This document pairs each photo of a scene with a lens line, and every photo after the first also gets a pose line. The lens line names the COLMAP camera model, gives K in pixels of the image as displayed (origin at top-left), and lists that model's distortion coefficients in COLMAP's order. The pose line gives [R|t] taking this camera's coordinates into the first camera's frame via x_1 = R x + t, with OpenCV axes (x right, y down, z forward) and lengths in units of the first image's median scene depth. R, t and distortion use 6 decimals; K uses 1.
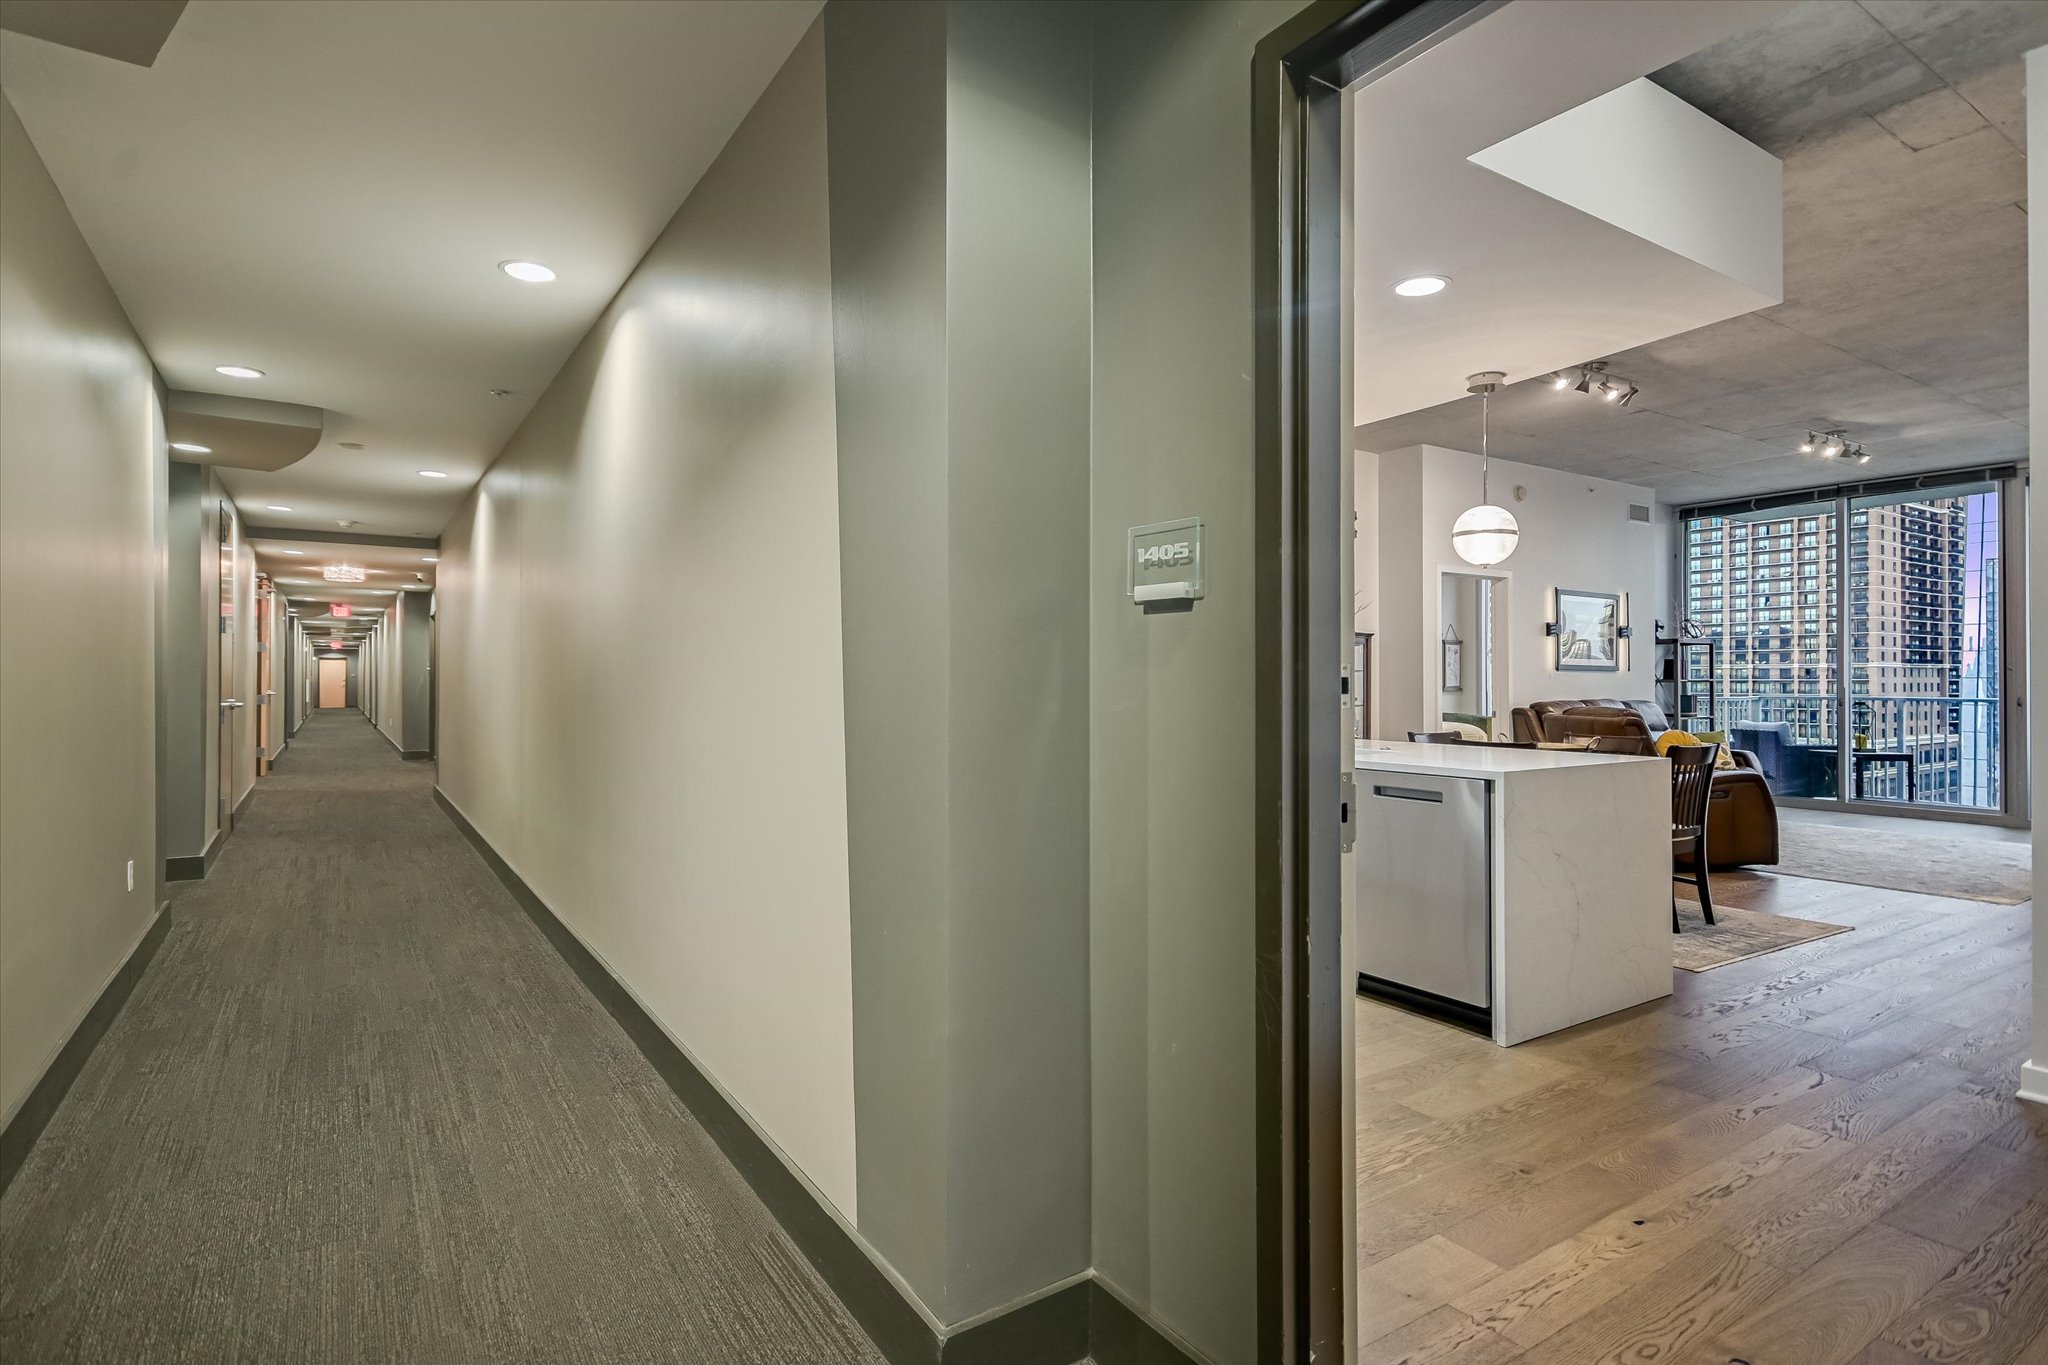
lens RADIAL K [[1057.4, 0, 996.3], [0, 1057.4, 684.9], [0, 0, 1]] dist [0.008862, 0.000373]
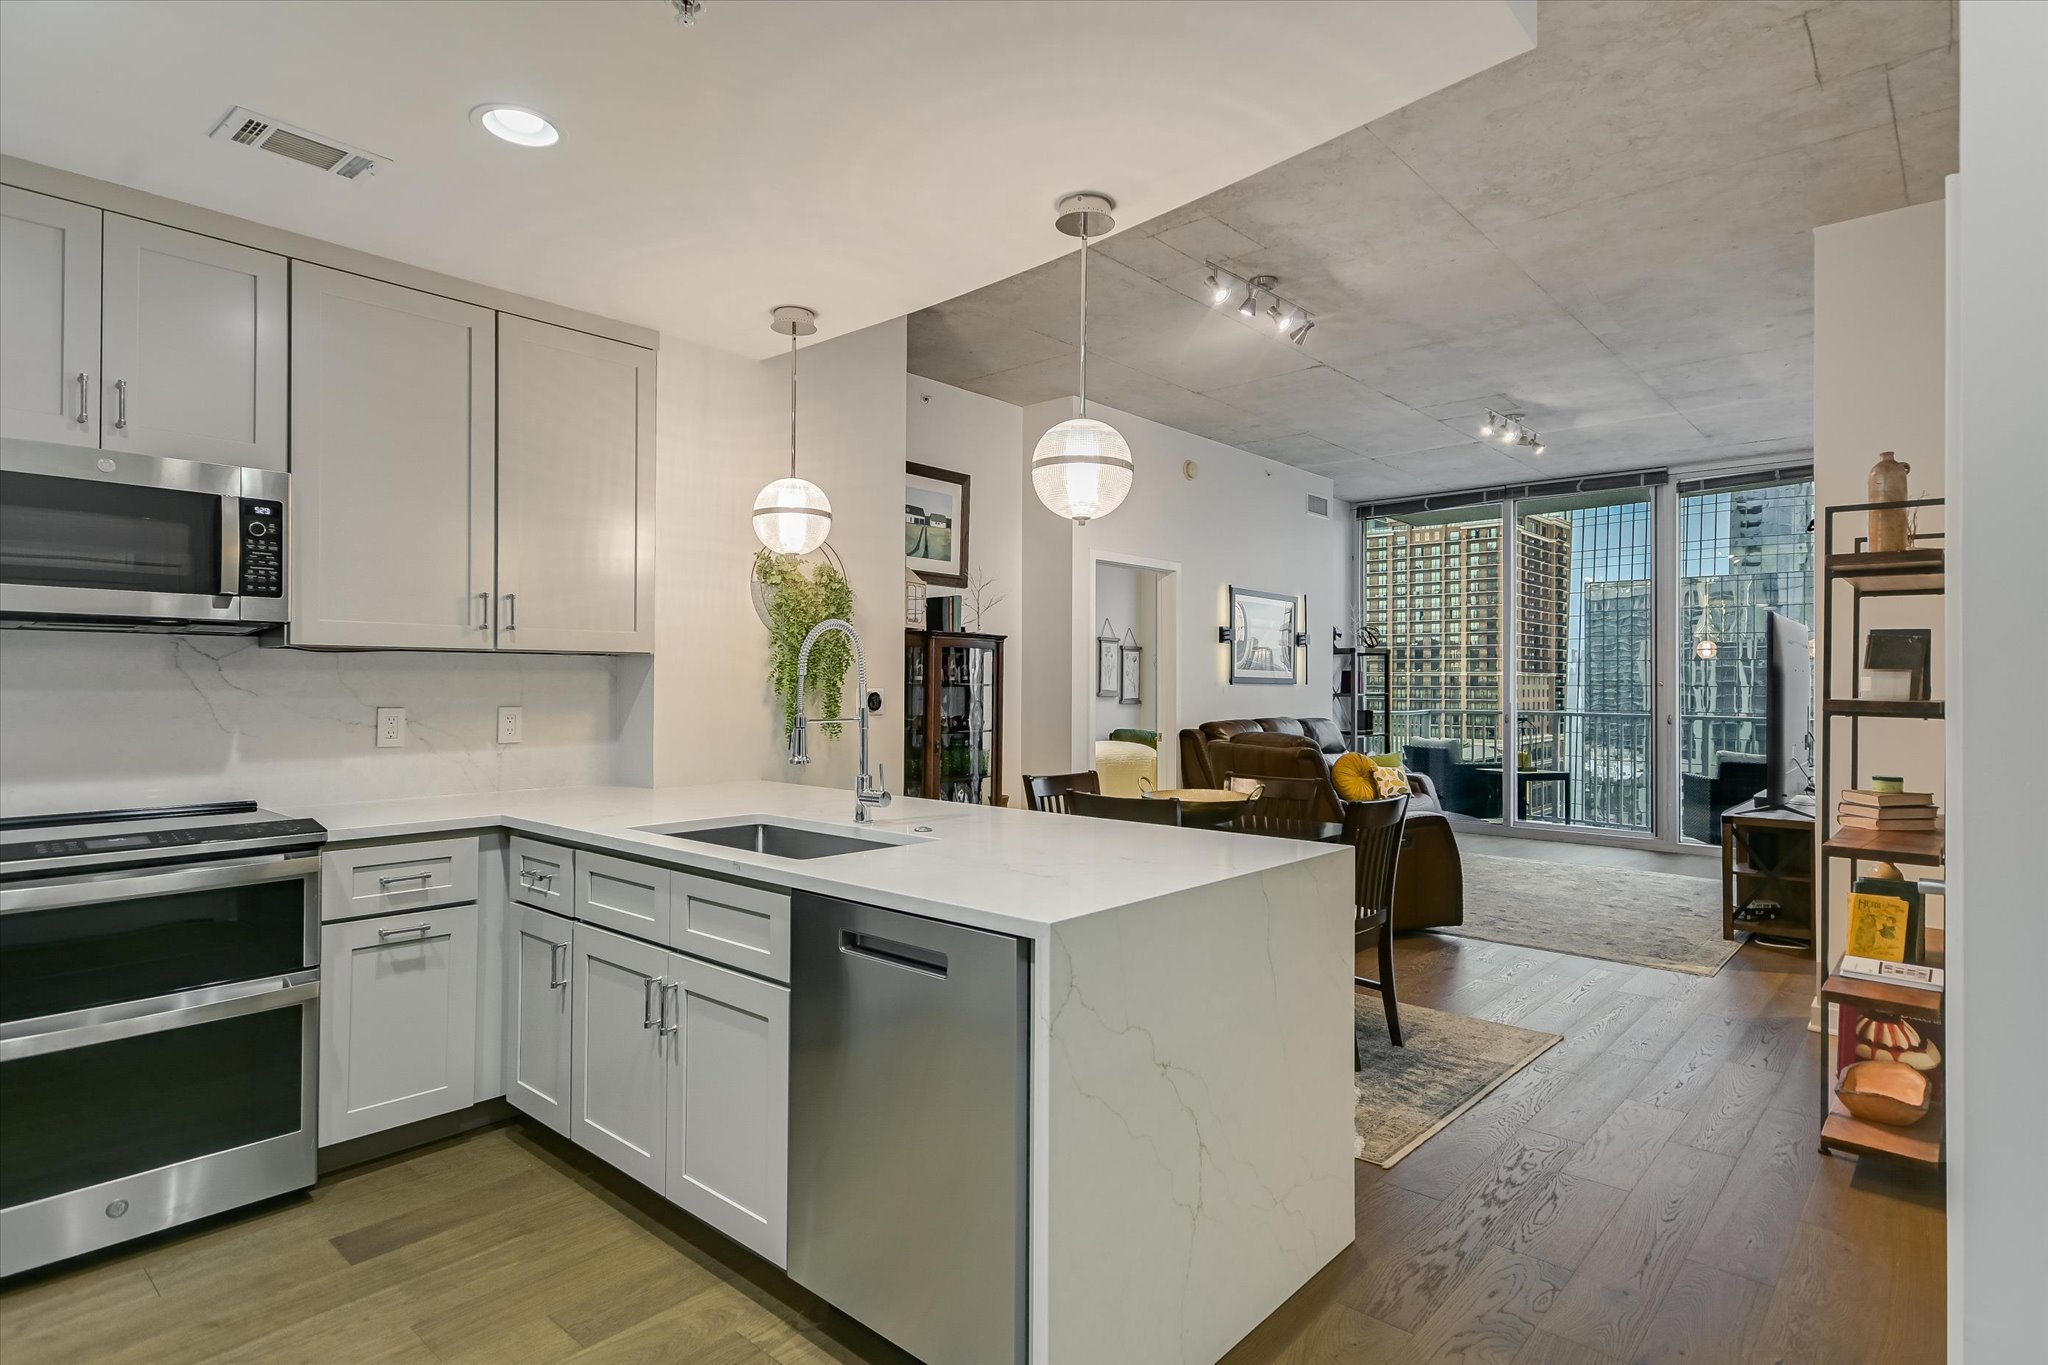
lens RADIAL K [[1057.4, 0, 1027.7], [0, 1057.4, 691.3], [0, 0, 1]] dist [0.008862, 0.000373]
pose [[0.962585, 0.003194, 0.270962, 0.145567], [-0.004358, 0.999984, 0.003696, -0.009987], [-0.270946, -0.004739, 0.962583, 0.233482]]
